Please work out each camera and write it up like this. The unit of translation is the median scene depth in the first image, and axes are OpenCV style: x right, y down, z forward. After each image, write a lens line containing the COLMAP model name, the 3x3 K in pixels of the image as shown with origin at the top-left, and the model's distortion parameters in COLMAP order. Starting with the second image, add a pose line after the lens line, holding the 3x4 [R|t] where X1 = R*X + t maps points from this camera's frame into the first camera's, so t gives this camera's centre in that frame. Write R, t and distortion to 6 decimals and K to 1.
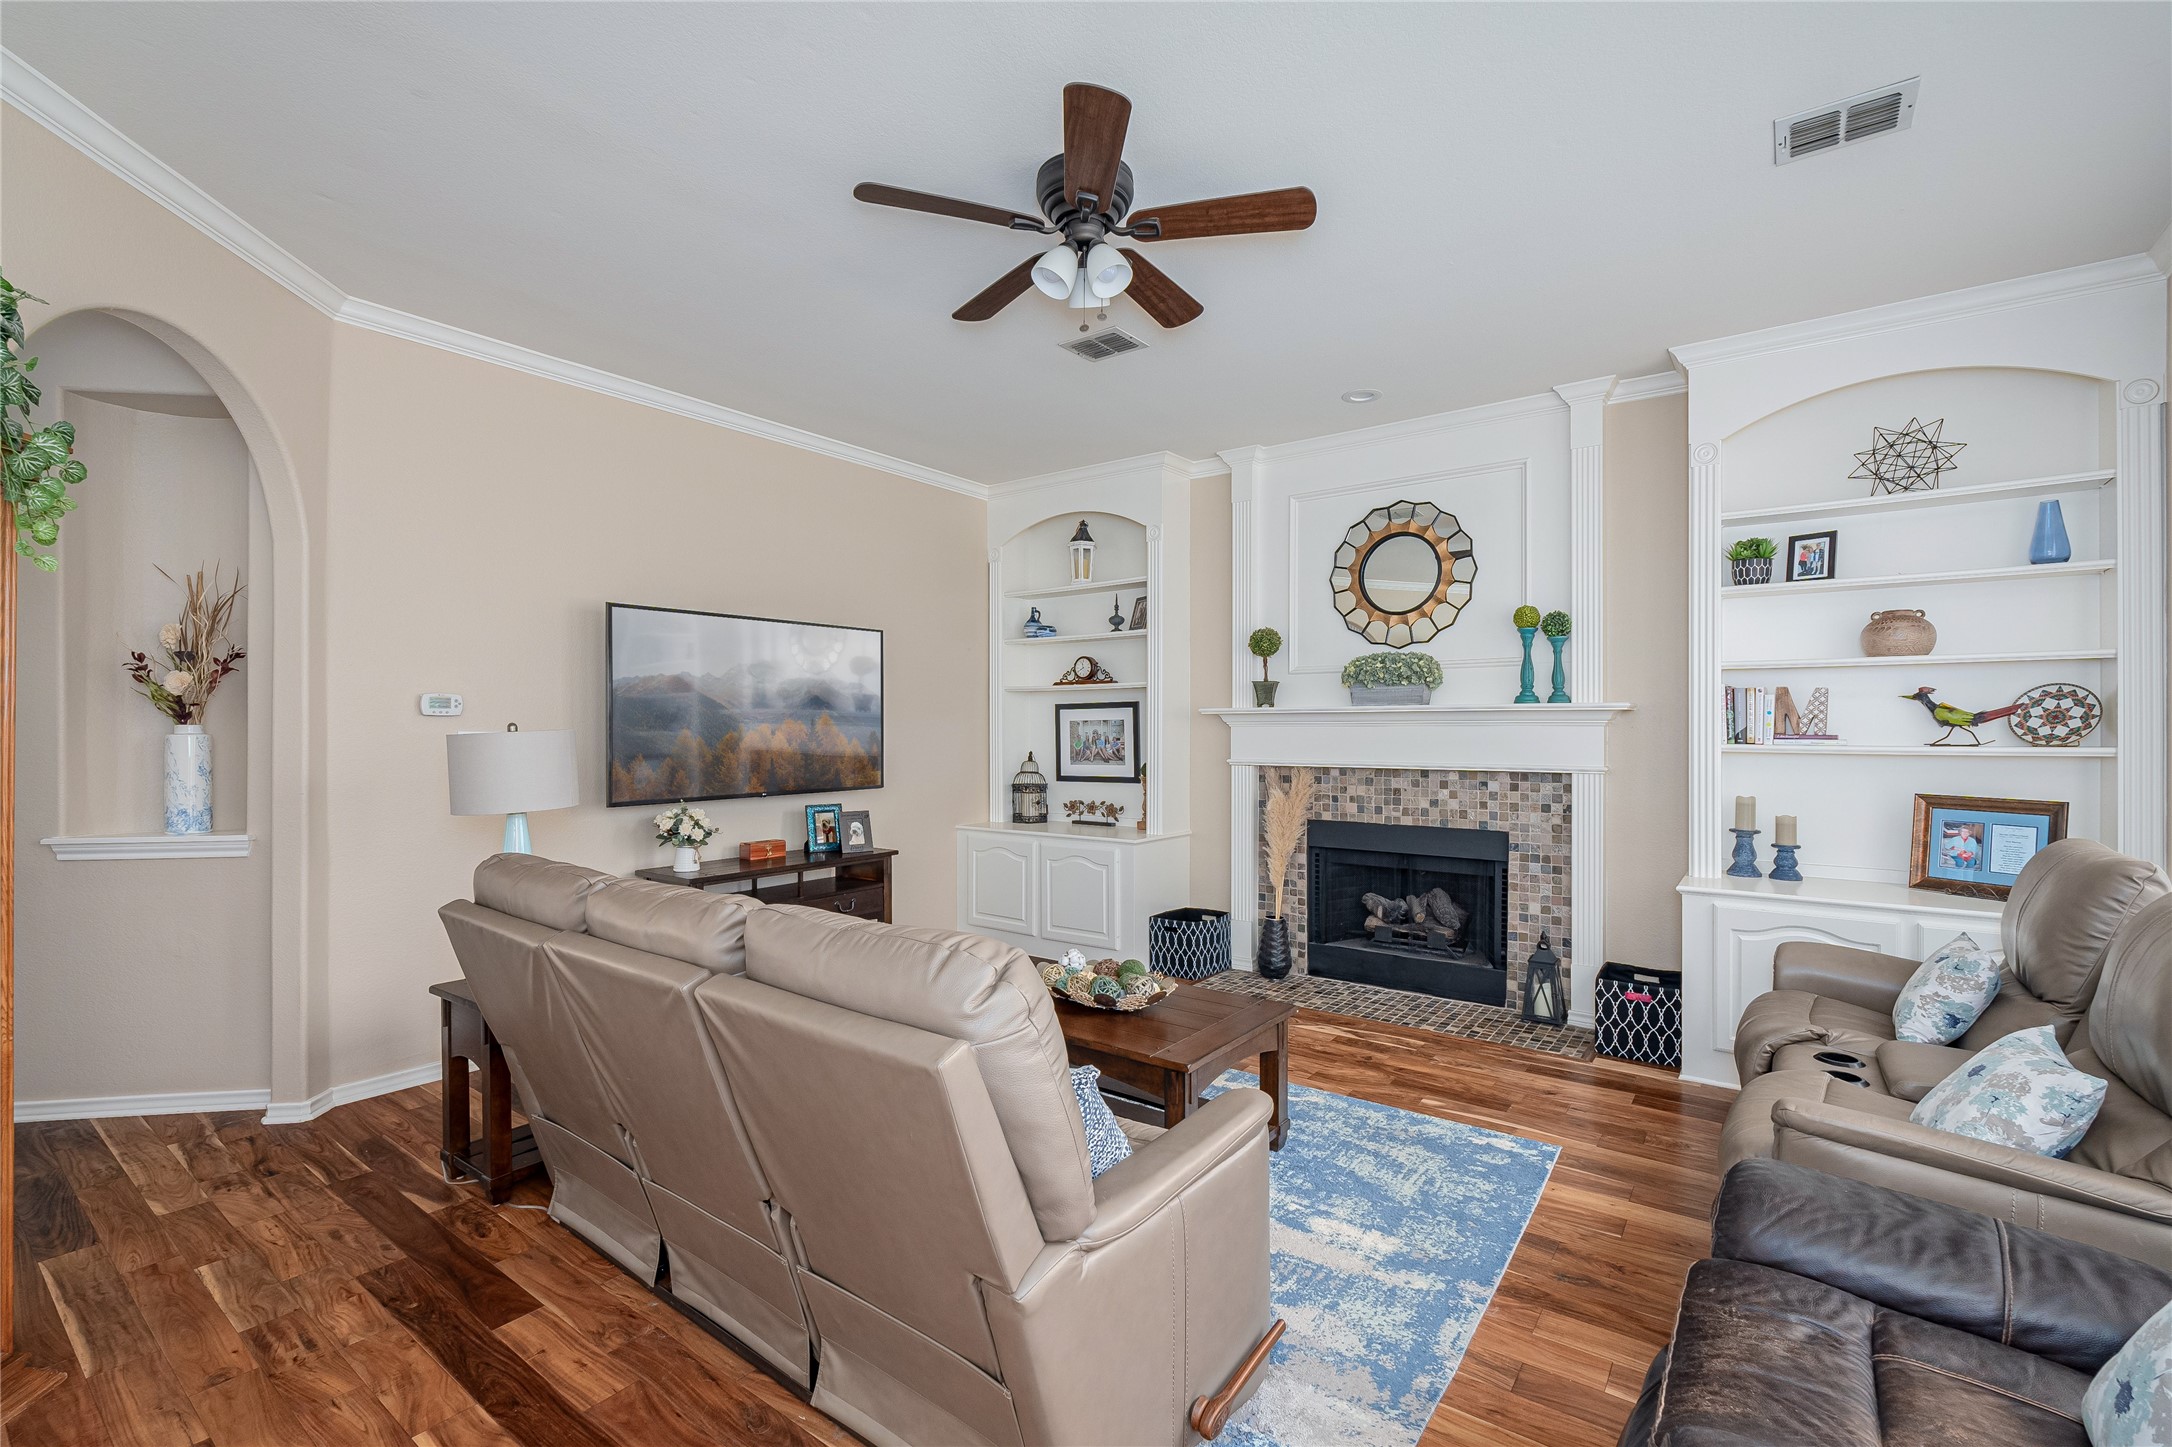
lens RADIAL K [[948.9, 0, 1091.2], [0, 948.9, 729.3], [0, 0, 1]] dist [-0.005313, -0.000658]
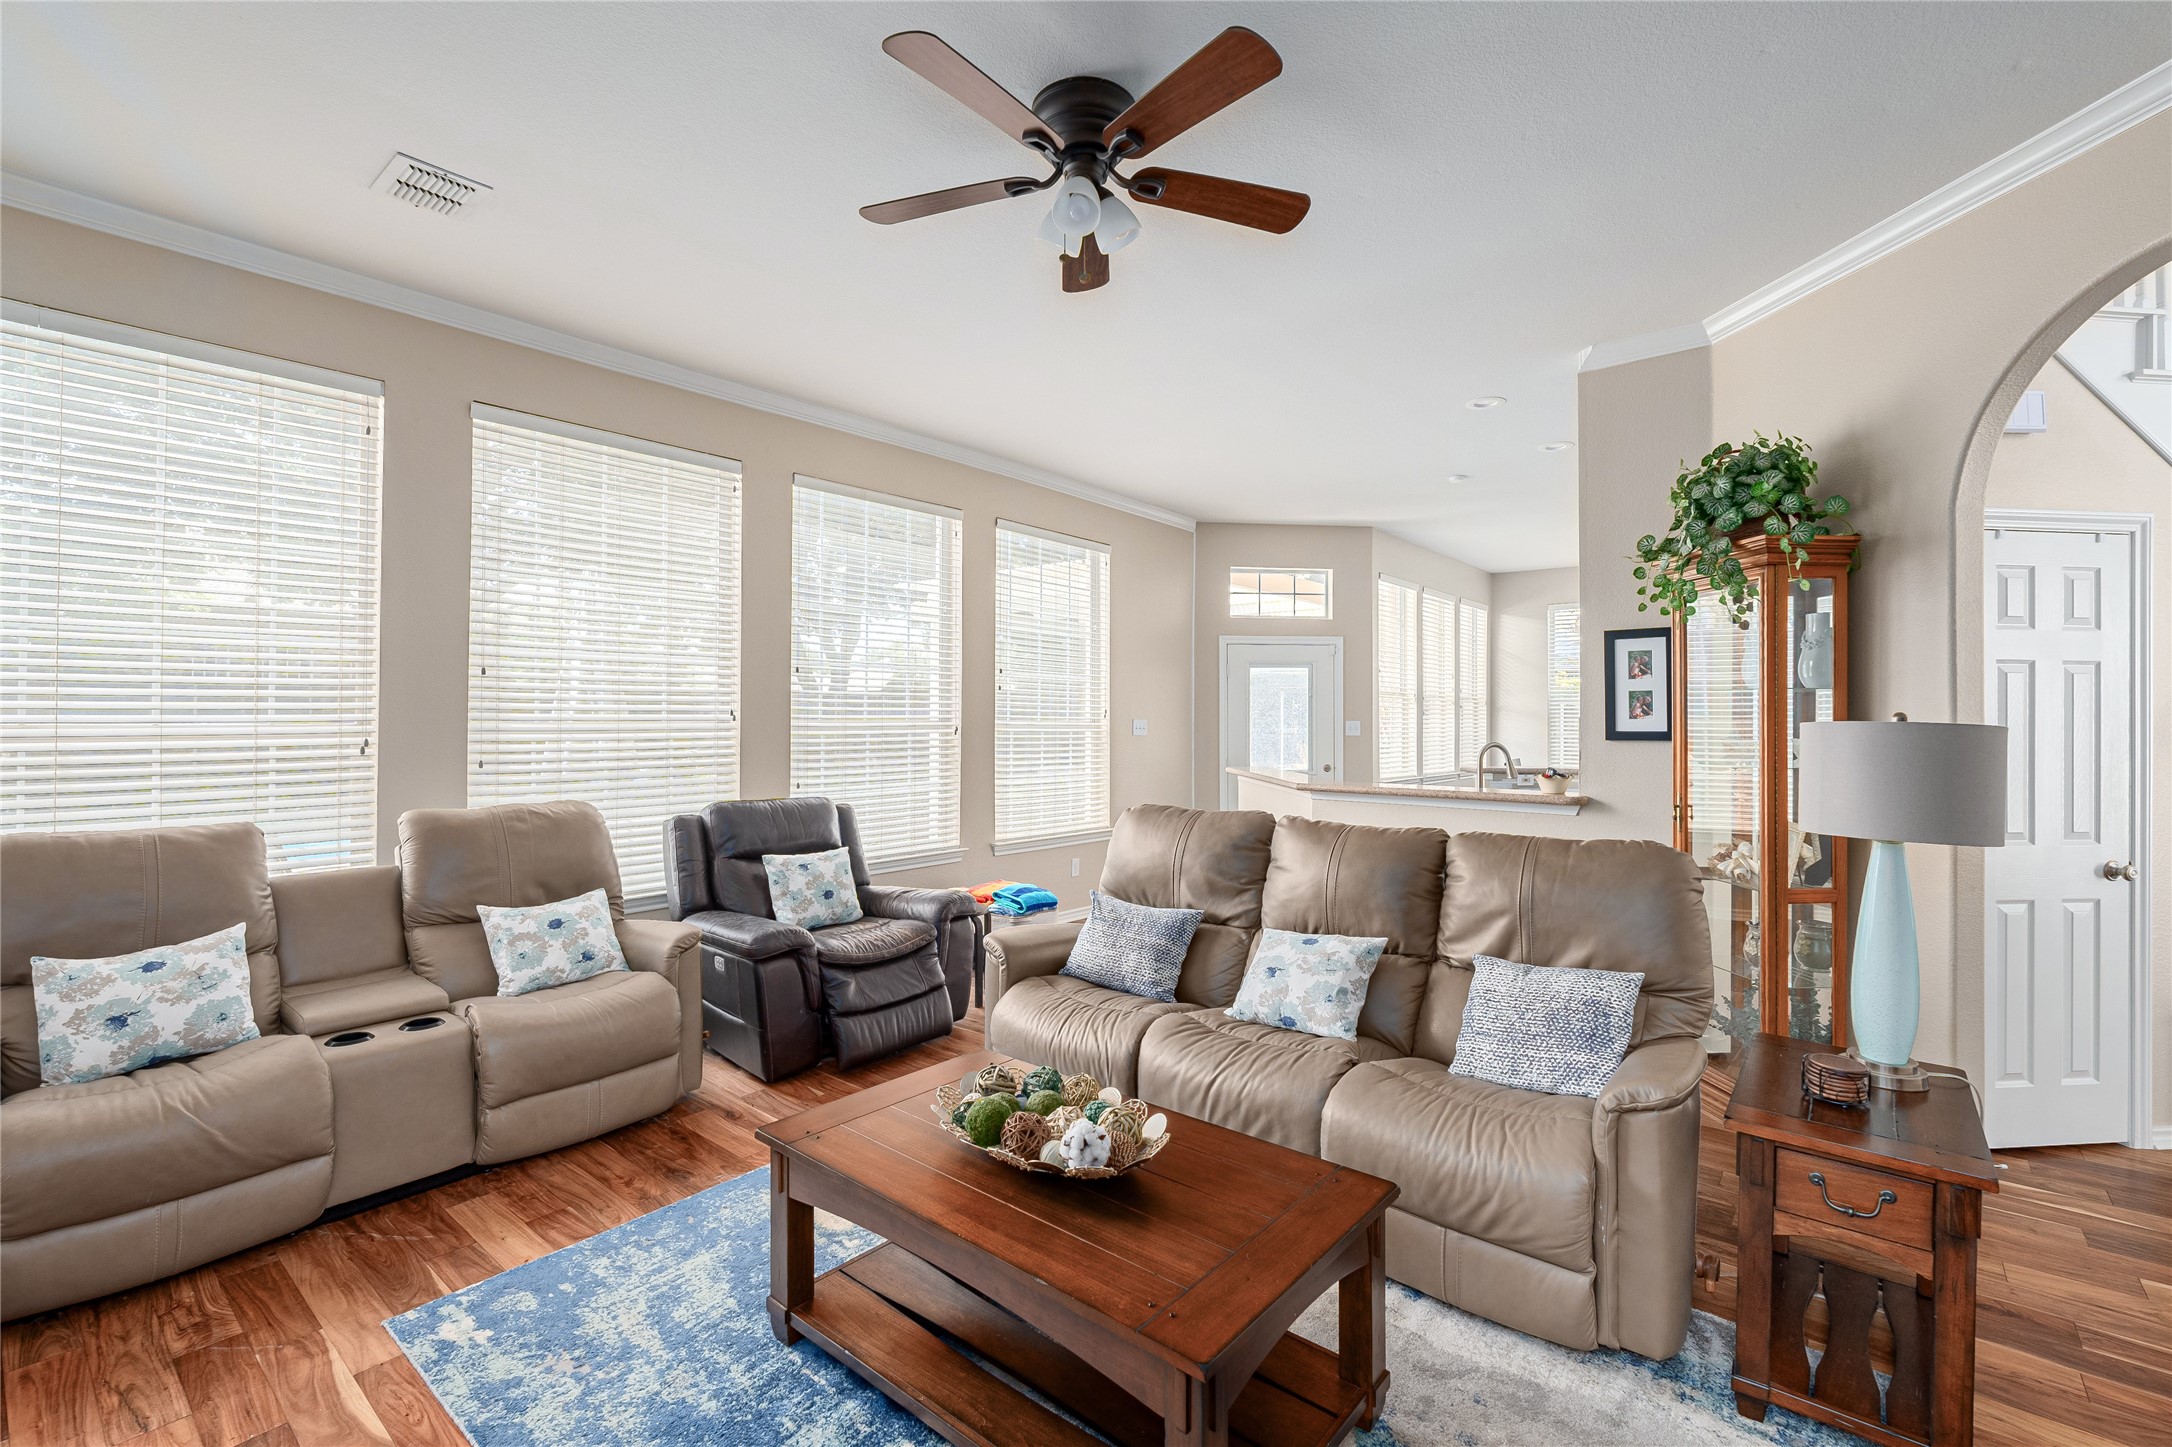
lens RADIAL K [[948.9, 0, 1088.4], [0, 948.9, 716.1], [0, 0, 1]] dist [-0.005313, -0.000658]
pose [[-0.998510, -0.001761, 0.054537, -0.051437], [-0.001544, 0.999991, 0.004028, -0.000766], [-0.054544, 0.003938, -0.998504, 1.678871]]
